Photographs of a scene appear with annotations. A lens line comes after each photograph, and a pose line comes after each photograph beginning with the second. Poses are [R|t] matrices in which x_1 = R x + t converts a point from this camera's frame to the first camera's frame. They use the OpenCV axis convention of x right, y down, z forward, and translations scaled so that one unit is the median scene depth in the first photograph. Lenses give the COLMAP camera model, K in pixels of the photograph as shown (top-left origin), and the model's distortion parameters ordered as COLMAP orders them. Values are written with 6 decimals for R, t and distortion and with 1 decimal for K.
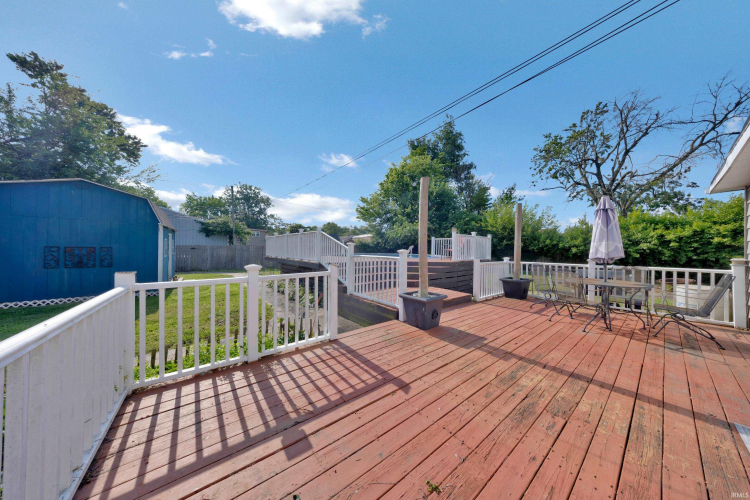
lens RADIAL K [[217.6, 0, 372.0], [0, 217.6, 247.9], [0, 0, 1]] dist [0.000271, -0.001514]
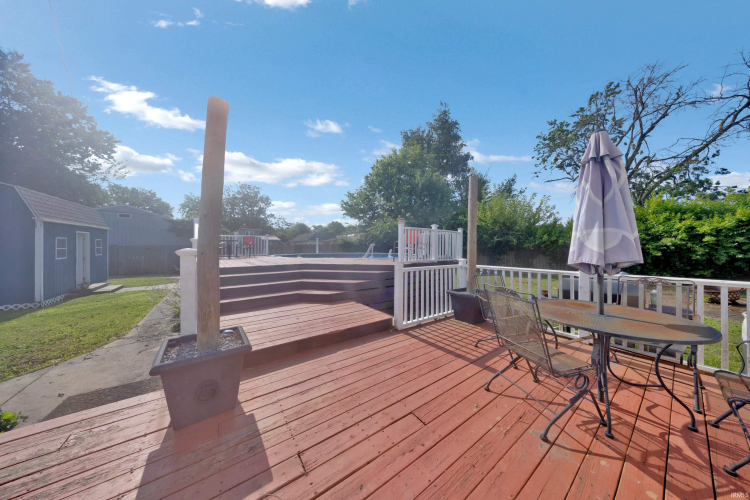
lens RADIAL K [[217.5, 0, 375.2], [0, 217.5, 246.2], [0, 0, 1]] dist [-0.001018, -0.000103]
pose [[0.999650, -0.007495, -0.025374, 0.115312], [0.007387, 0.999963, -0.004361, 0.001868], [0.025406, 0.004172, 0.999669, 0.099615]]
